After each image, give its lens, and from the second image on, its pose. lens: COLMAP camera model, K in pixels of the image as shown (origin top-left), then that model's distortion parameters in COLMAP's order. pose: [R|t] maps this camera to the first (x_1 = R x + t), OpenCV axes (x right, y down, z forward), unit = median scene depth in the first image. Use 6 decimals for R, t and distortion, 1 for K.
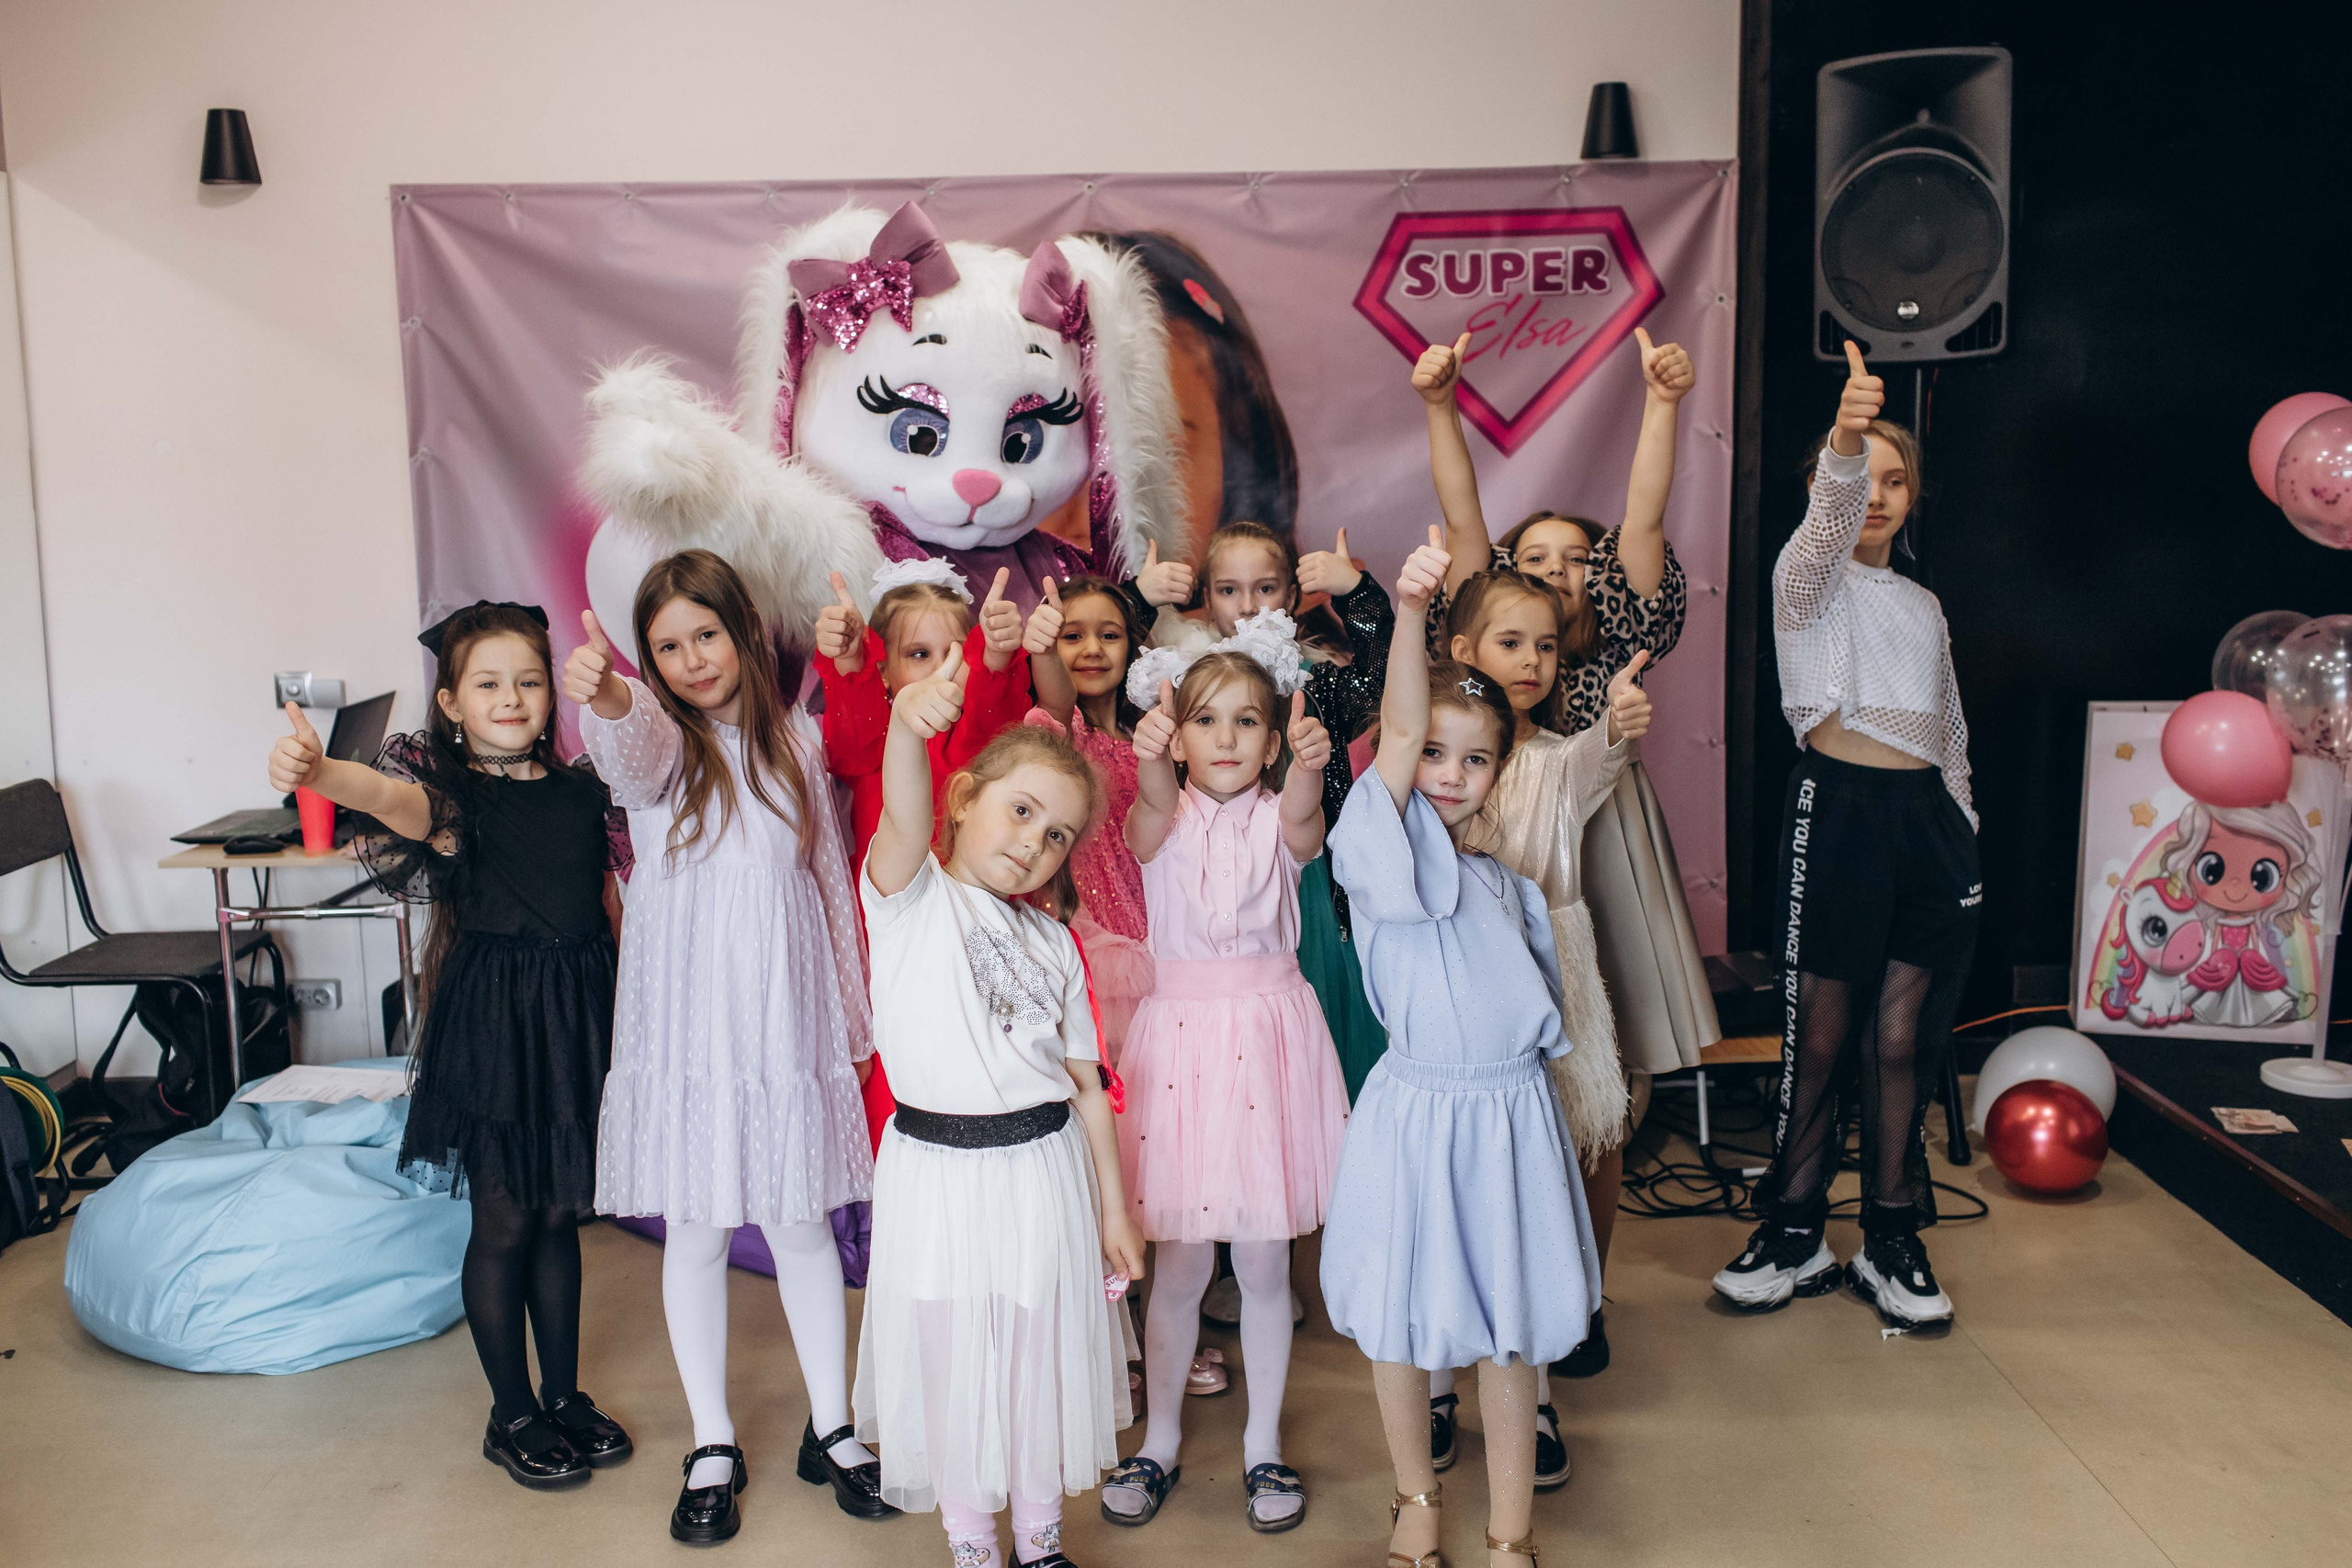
lens RADIAL K [[2322.4, 0, 1176.0], [0, 2322.4, 784.0], [0, 0, 1]] dist [0.062368, -0.137064]
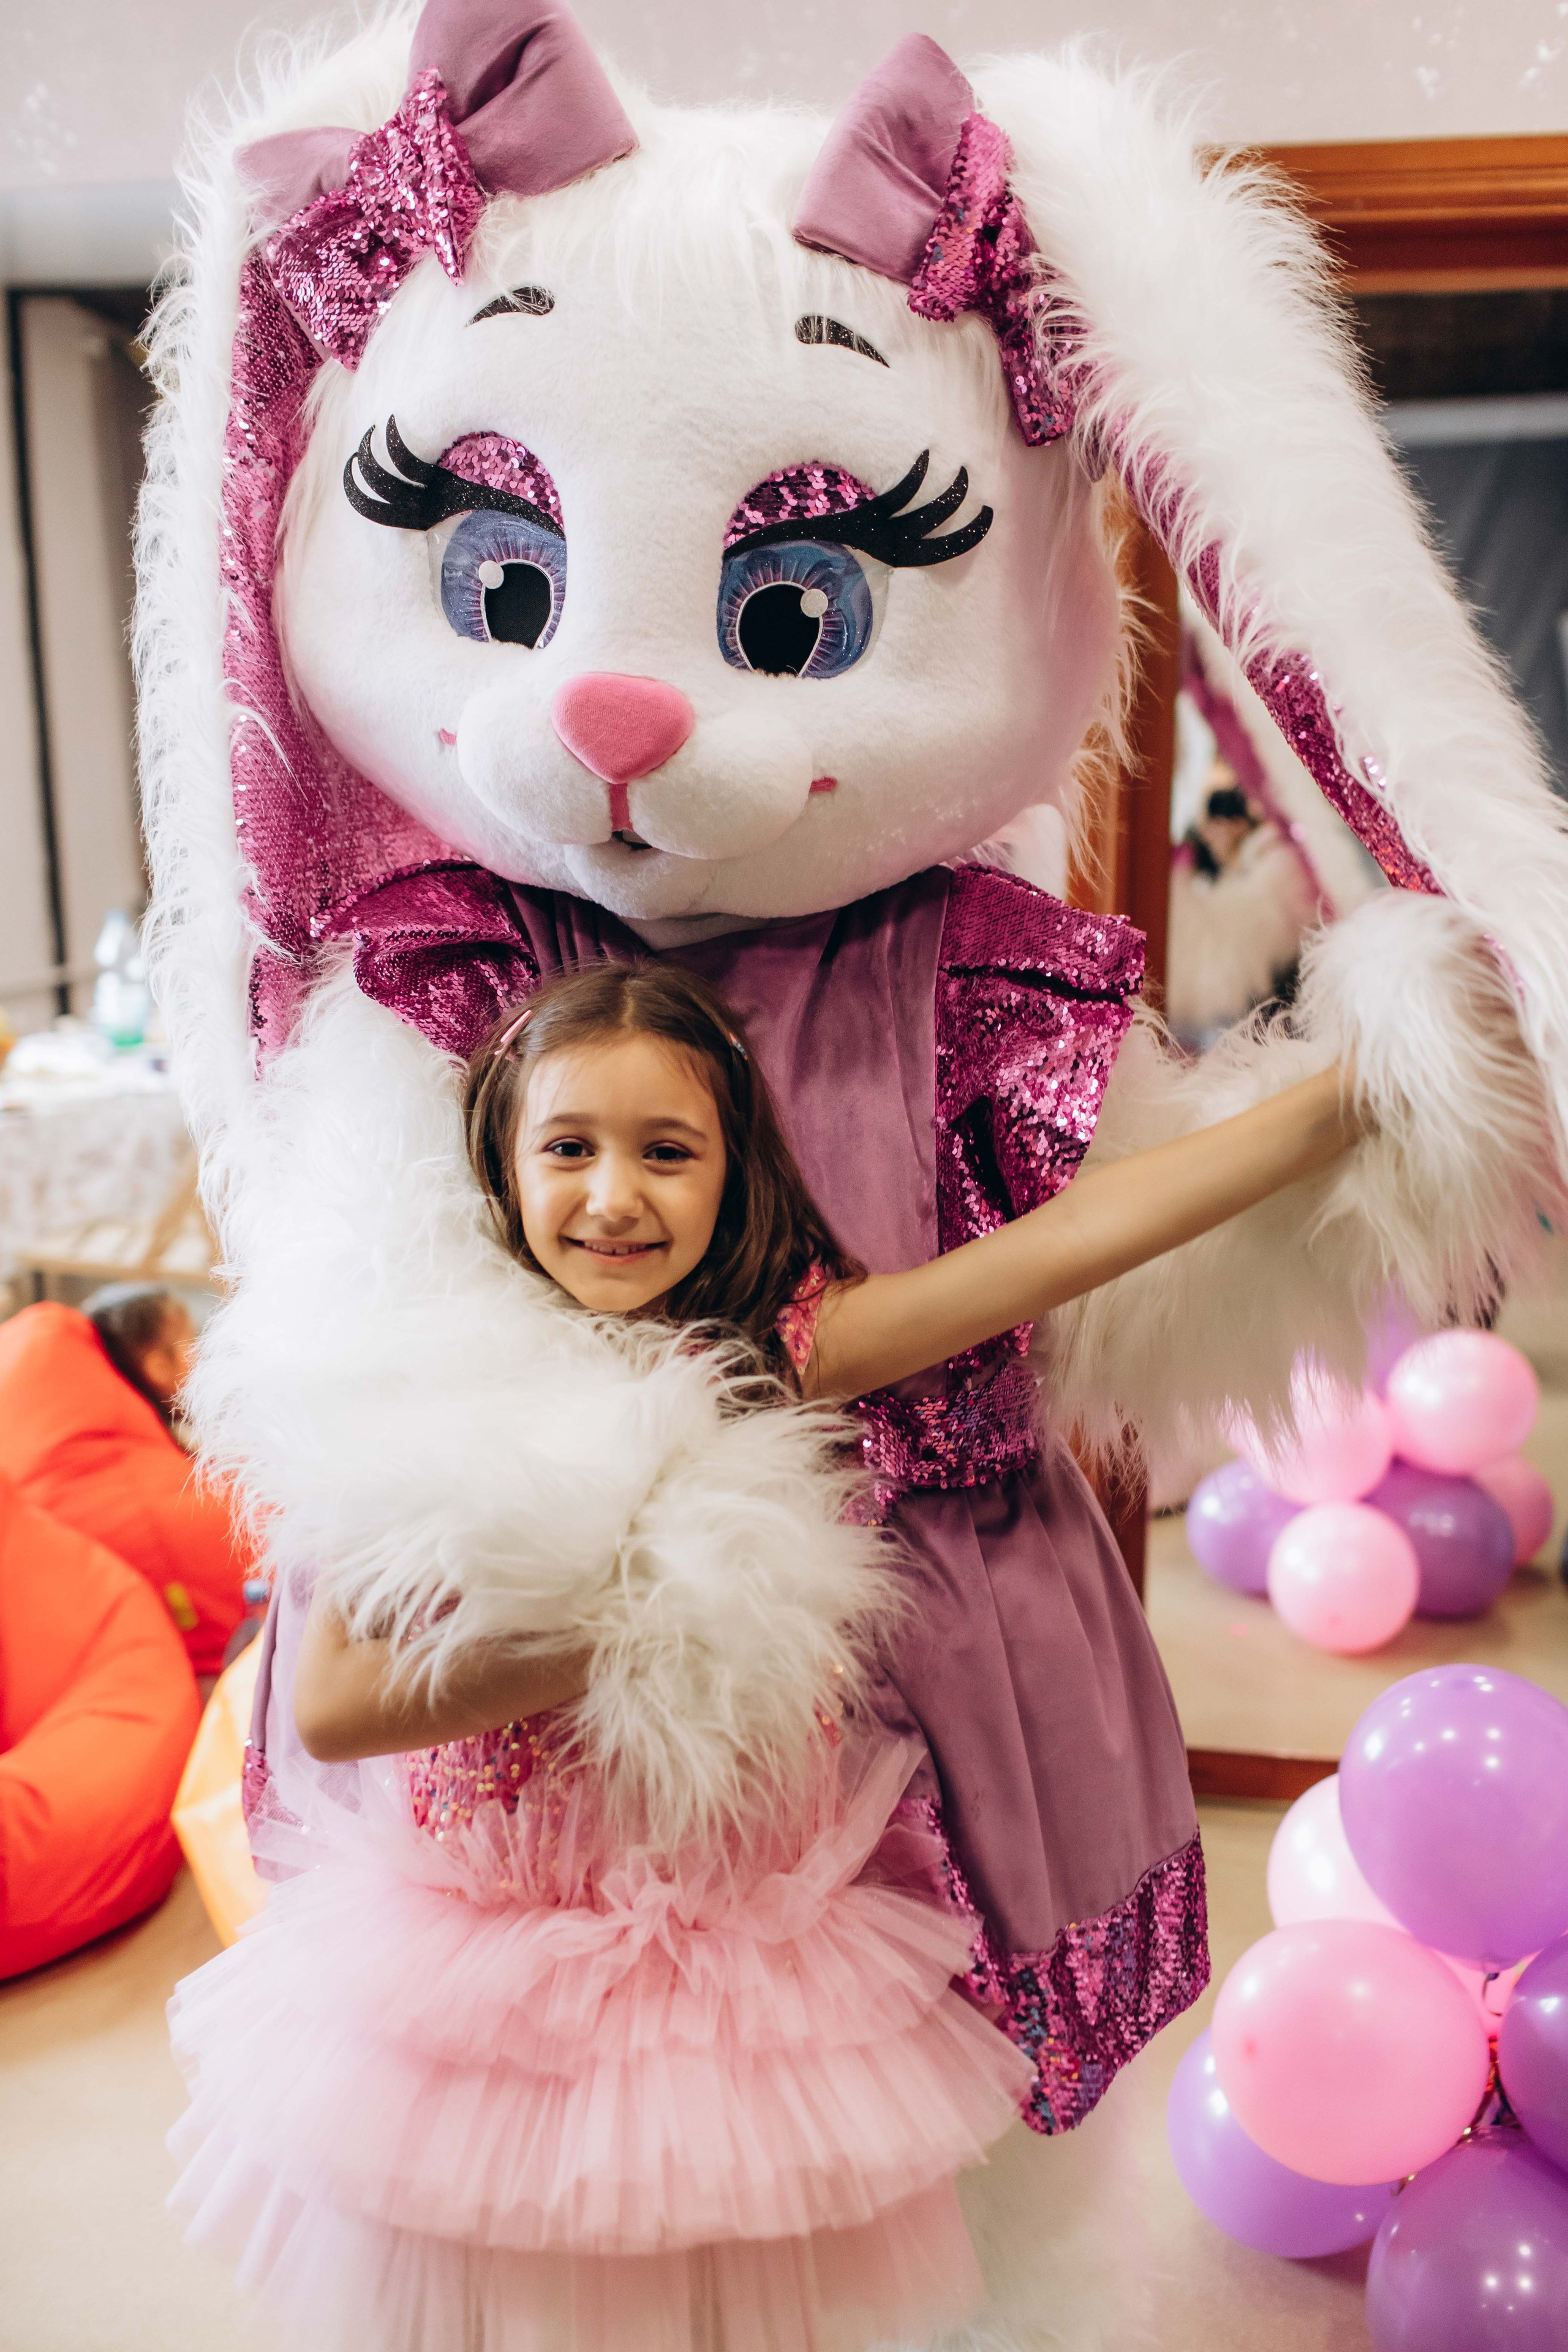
lens RADIAL K [[2322.7, 0, 784.0], [0, 2322.7, 1176.0], [0, 0, 1]] dist [0.062368, -0.137064]
pose [[0.922588, 0.056672, -0.381600, 0.074831], [-0.076763, 0.996339, -0.037622, -0.047836], [0.378071, 0.064003, 0.923561, 0.689556]]
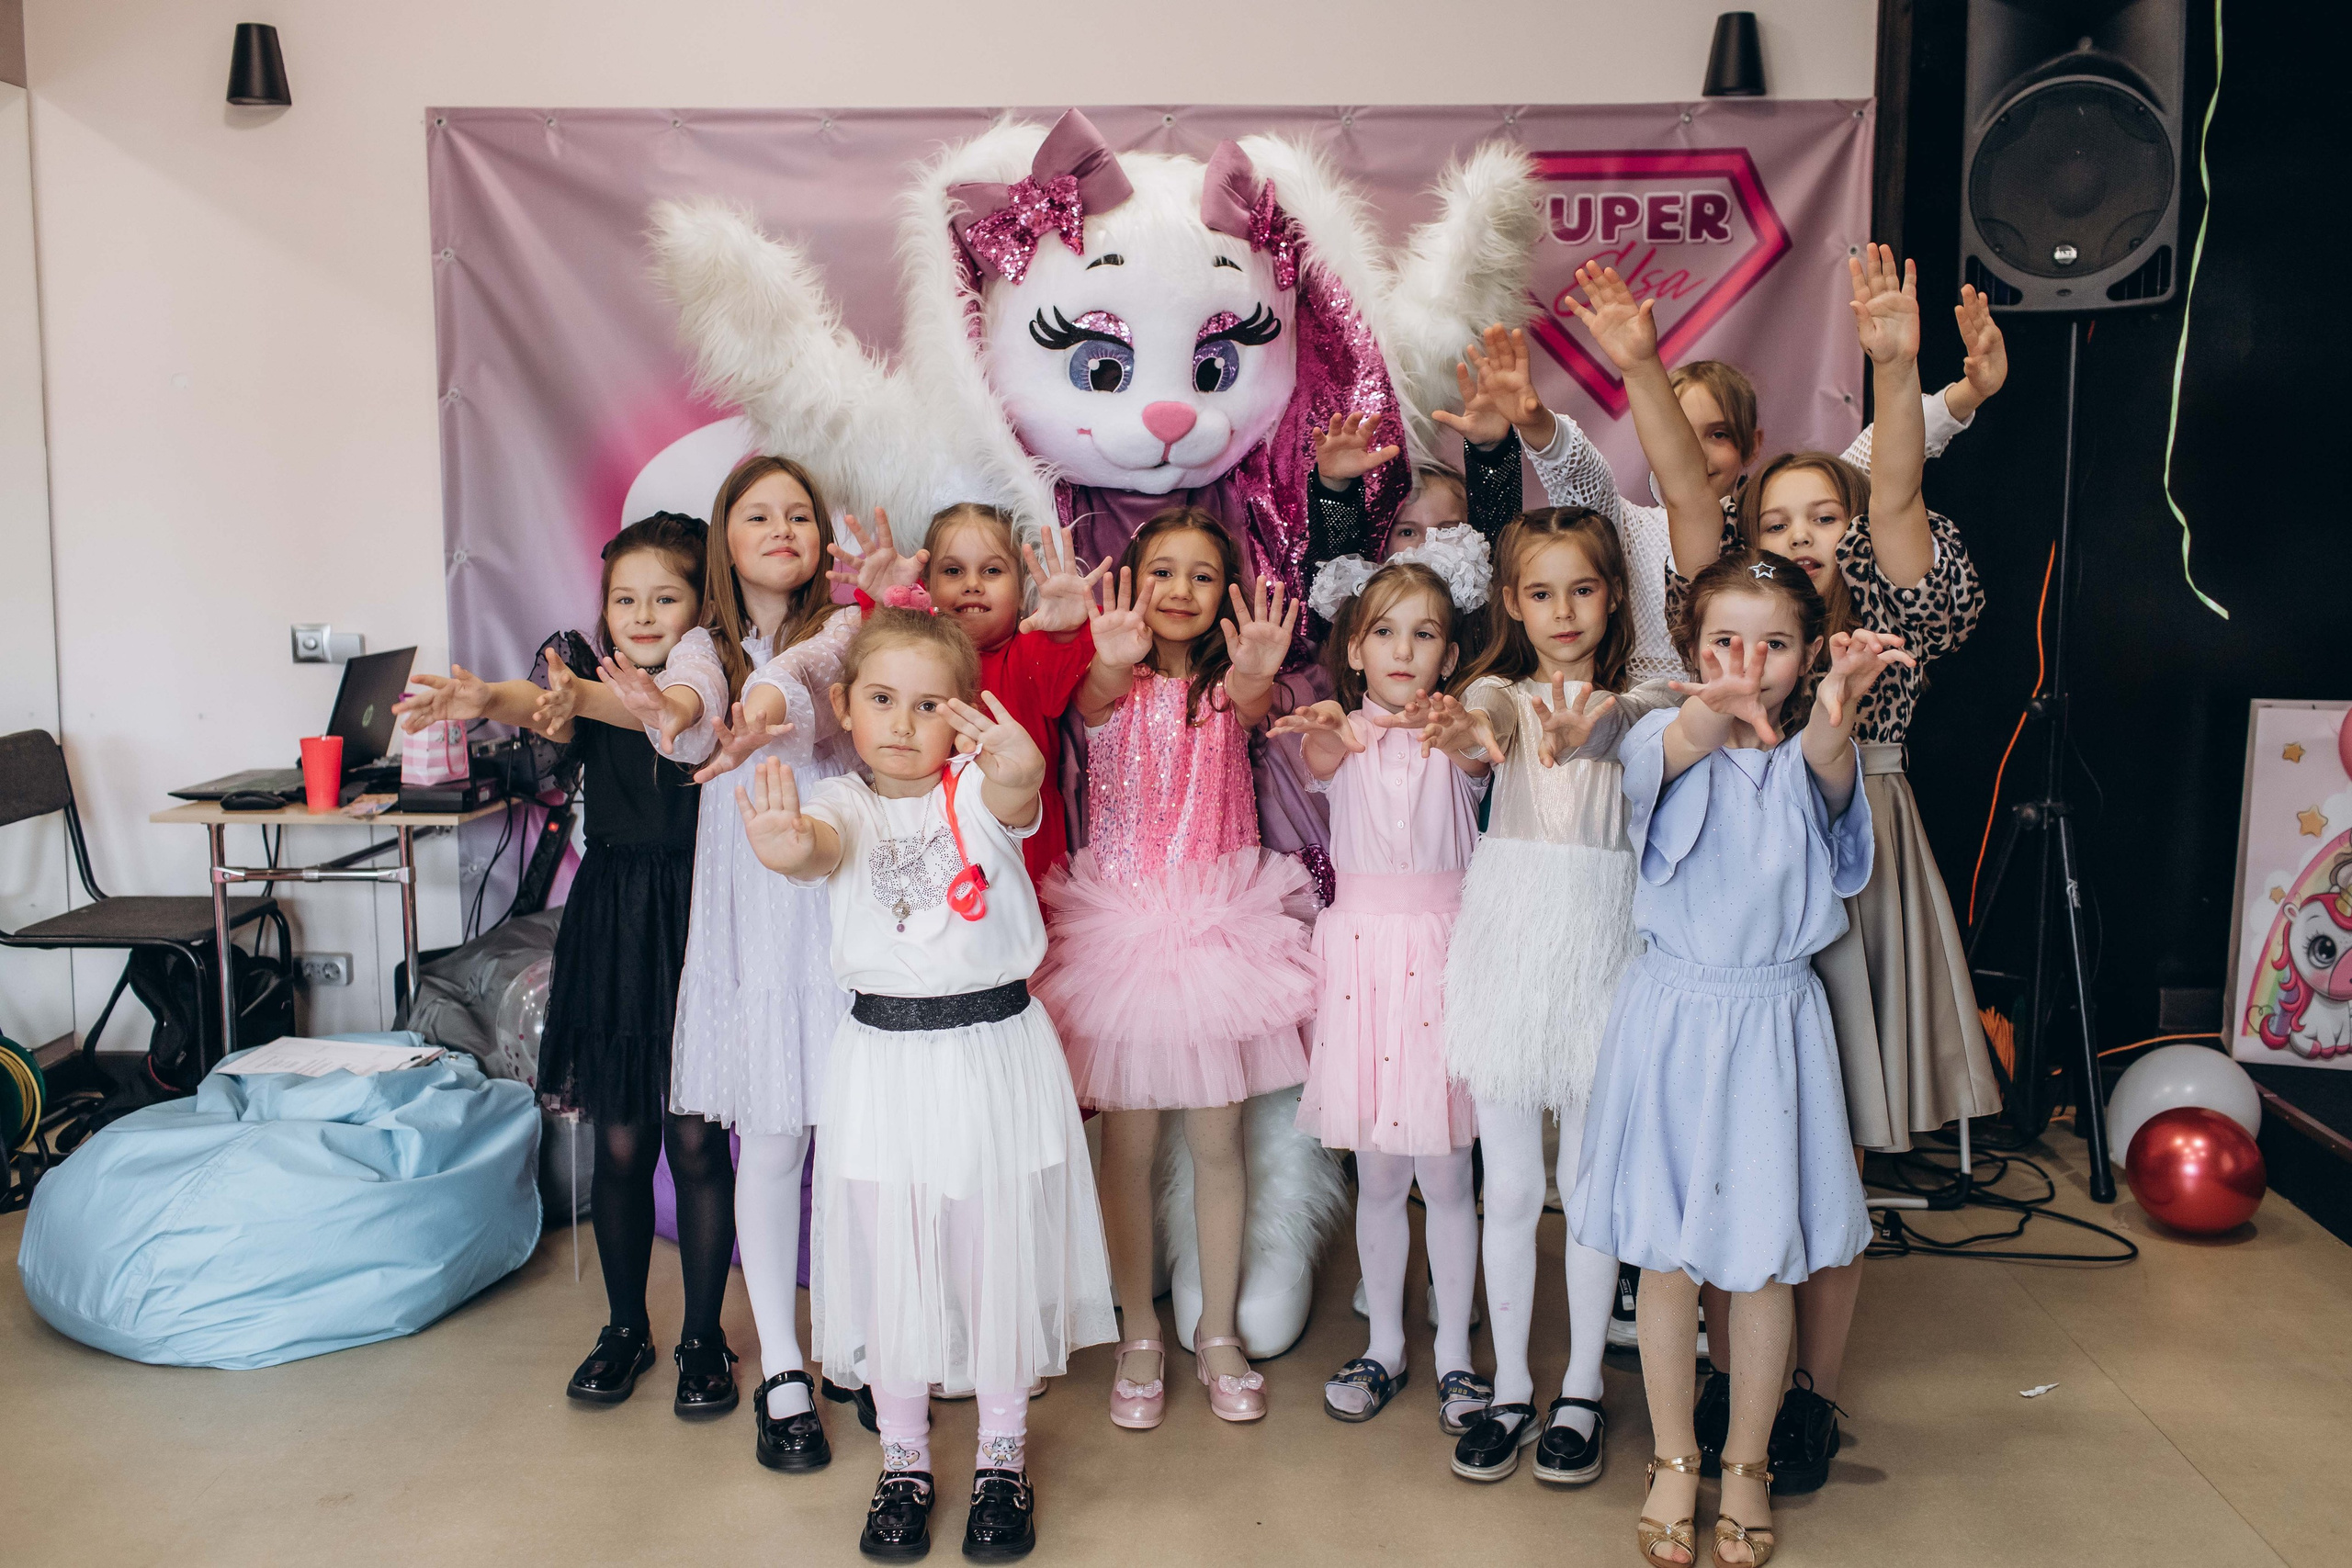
lens RADIAL K [[2322.4, 0, 1176.0], [0, 2322.4, 784.0], [0, 0, 1]] dist [0.062368, -0.137064]
pose [[0.999013, 0.024438, -0.037104, 0.006788], [-0.024967, 0.999592, -0.013870, 0.021391], [0.036750, 0.014782, 0.999215, 0.076268]]
